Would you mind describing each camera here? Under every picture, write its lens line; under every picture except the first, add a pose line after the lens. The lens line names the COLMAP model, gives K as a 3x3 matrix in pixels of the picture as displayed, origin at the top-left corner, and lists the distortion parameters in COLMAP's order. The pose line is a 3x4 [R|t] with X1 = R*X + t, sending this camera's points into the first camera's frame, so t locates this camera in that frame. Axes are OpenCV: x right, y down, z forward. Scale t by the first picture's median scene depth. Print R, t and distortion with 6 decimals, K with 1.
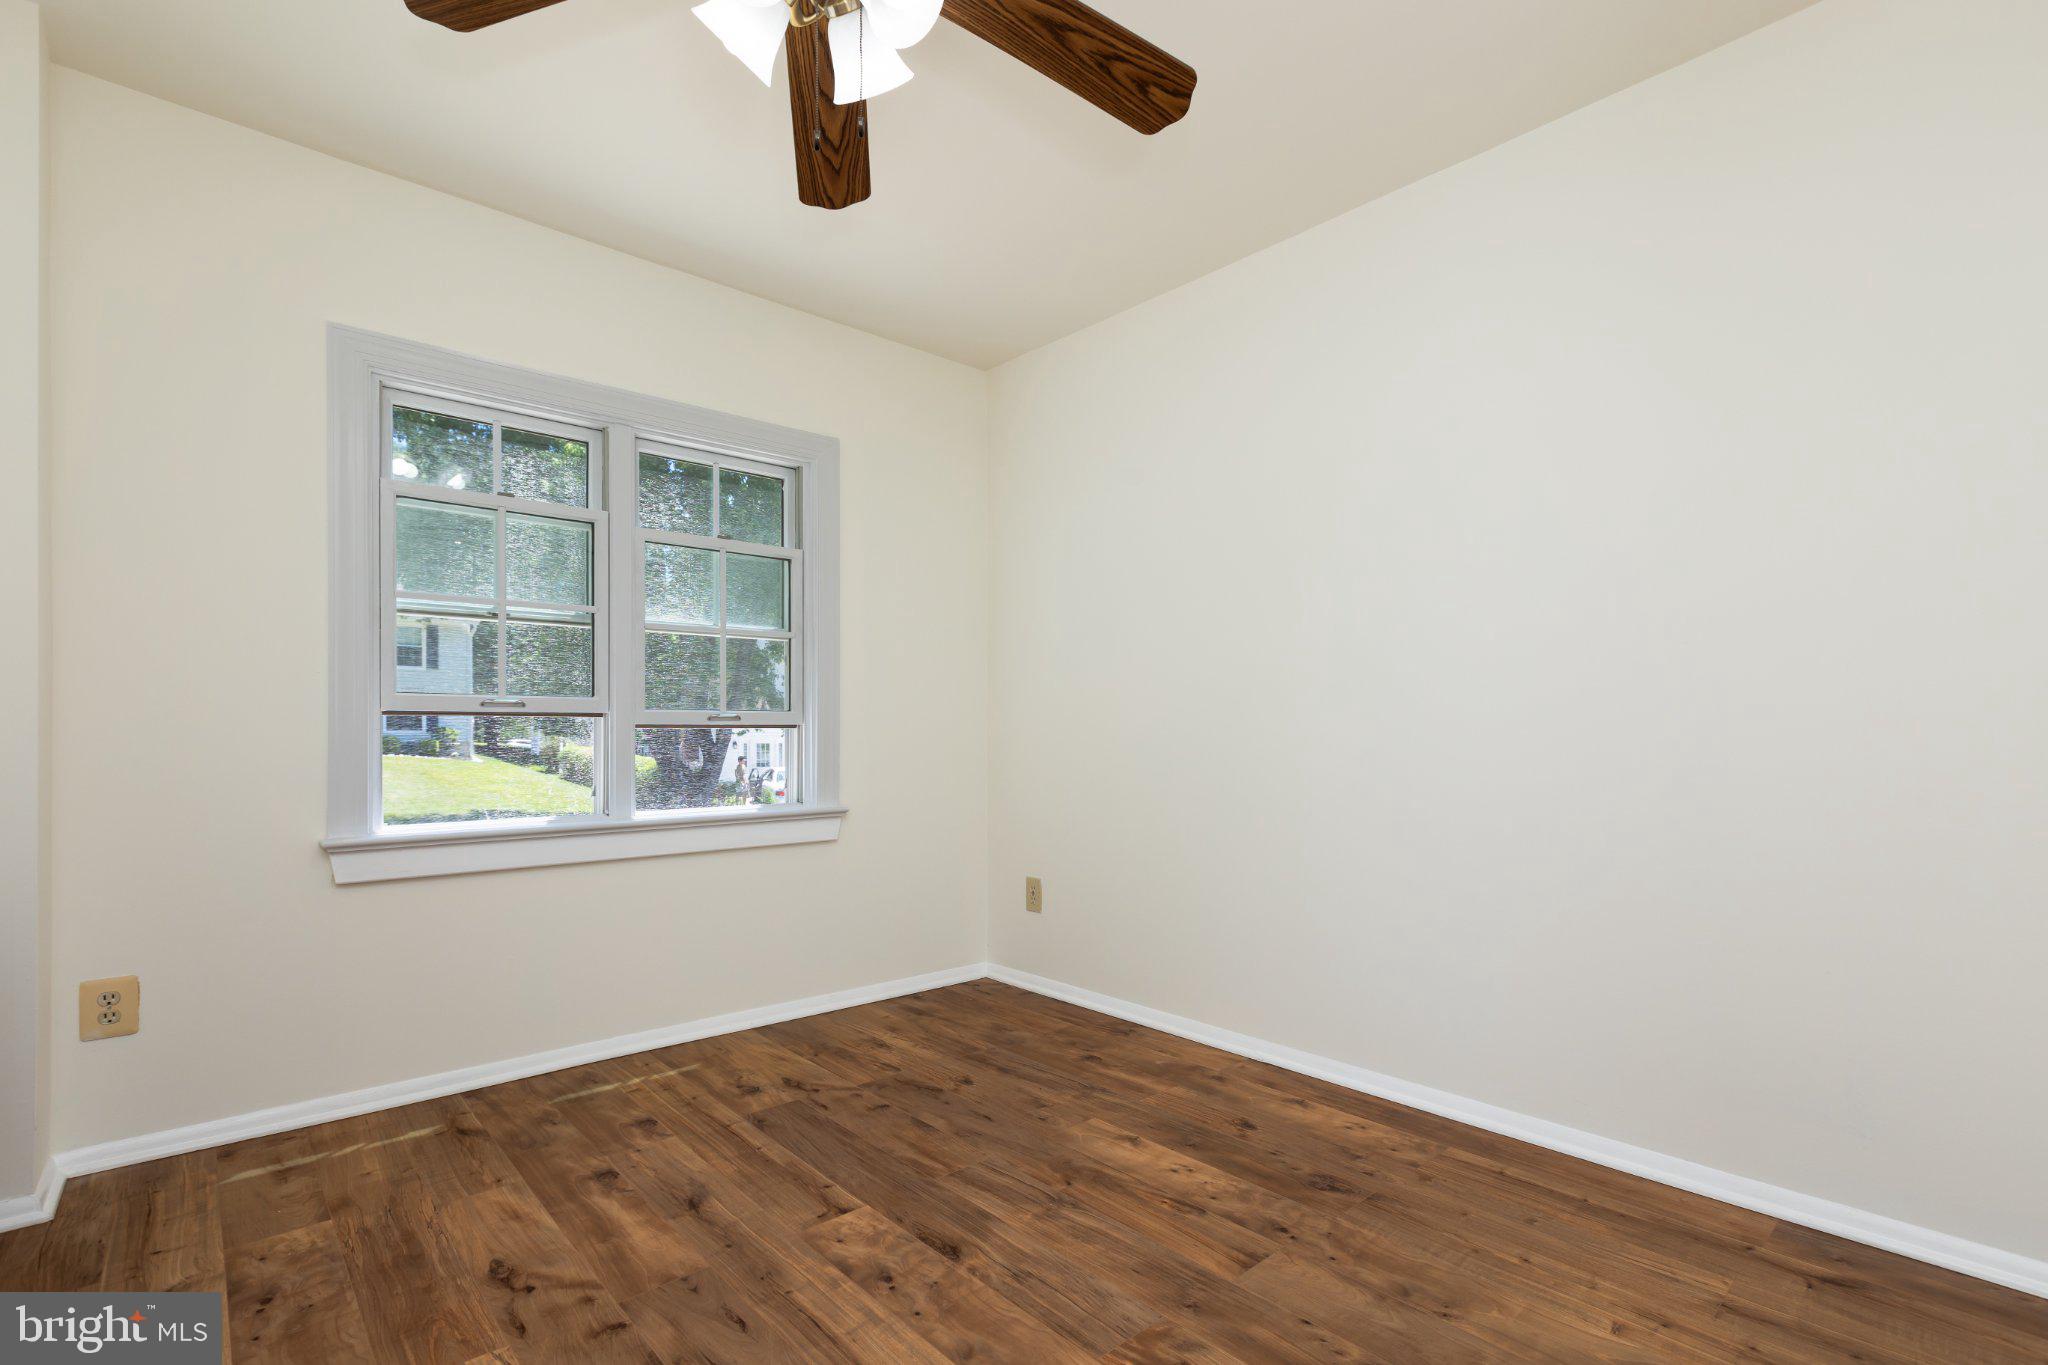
lens RADIAL K [[934.3, 0, 1013.2], [0, 934.3, 739.4], [0, 0, 1]] dist [-0.000301, 0.002283]
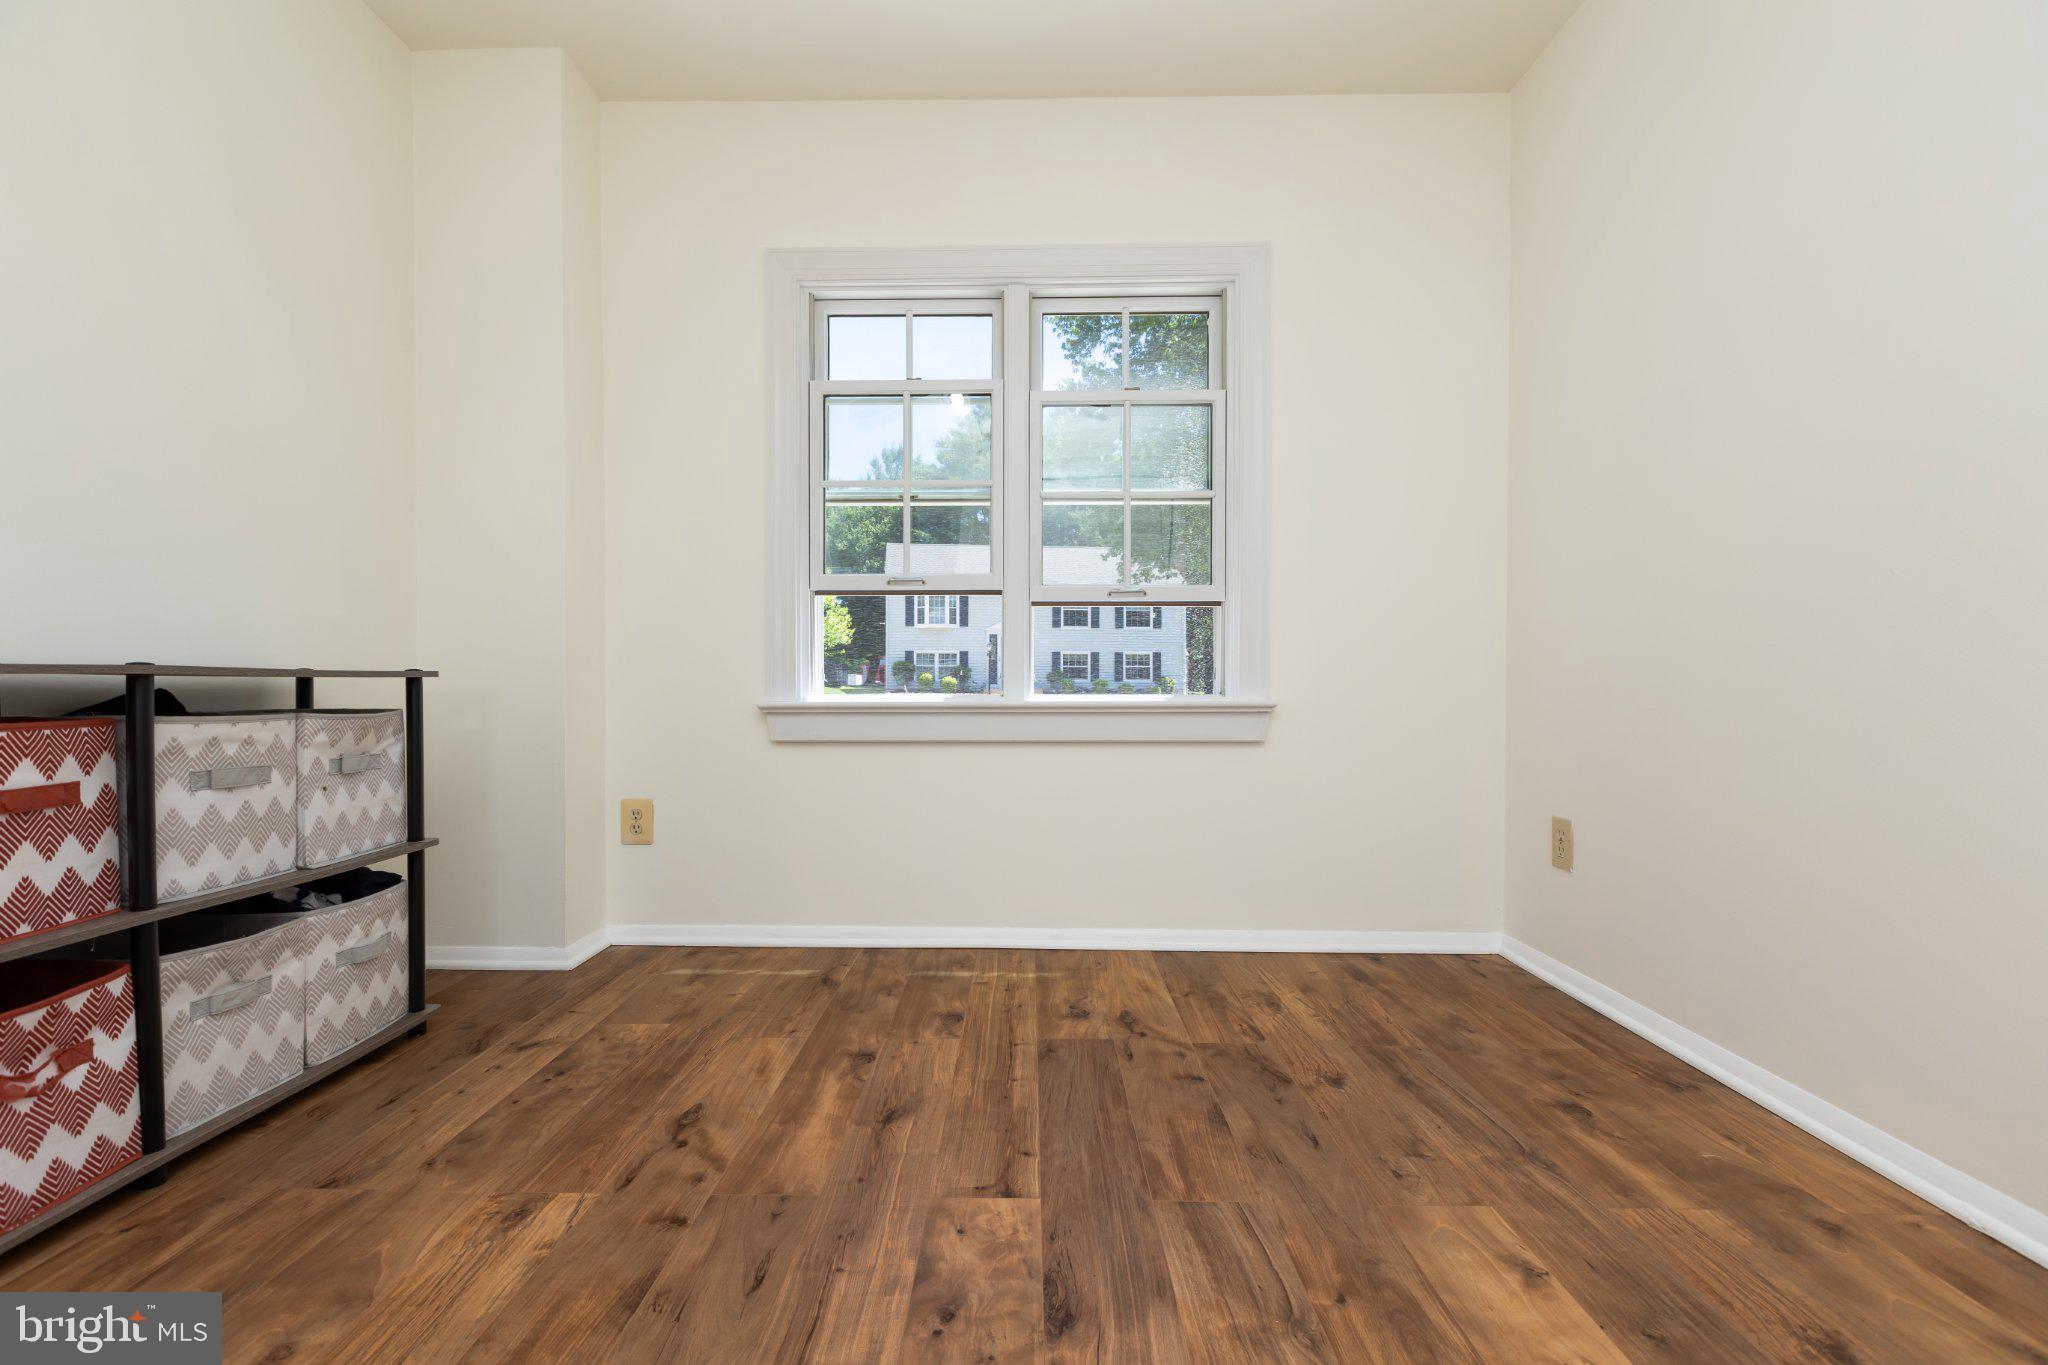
lens RADIAL K [[892.0, 0, 1003.3], [0, 892.0, 698.8], [0, 0, 1]] dist [0.002671, -0.001489]
pose [[0.743765, 0.016501, -0.668237, 0.220343], [-0.010116, 0.999859, 0.013430, 0.085689], [0.668364, -0.003229, 0.743827, 0.380970]]
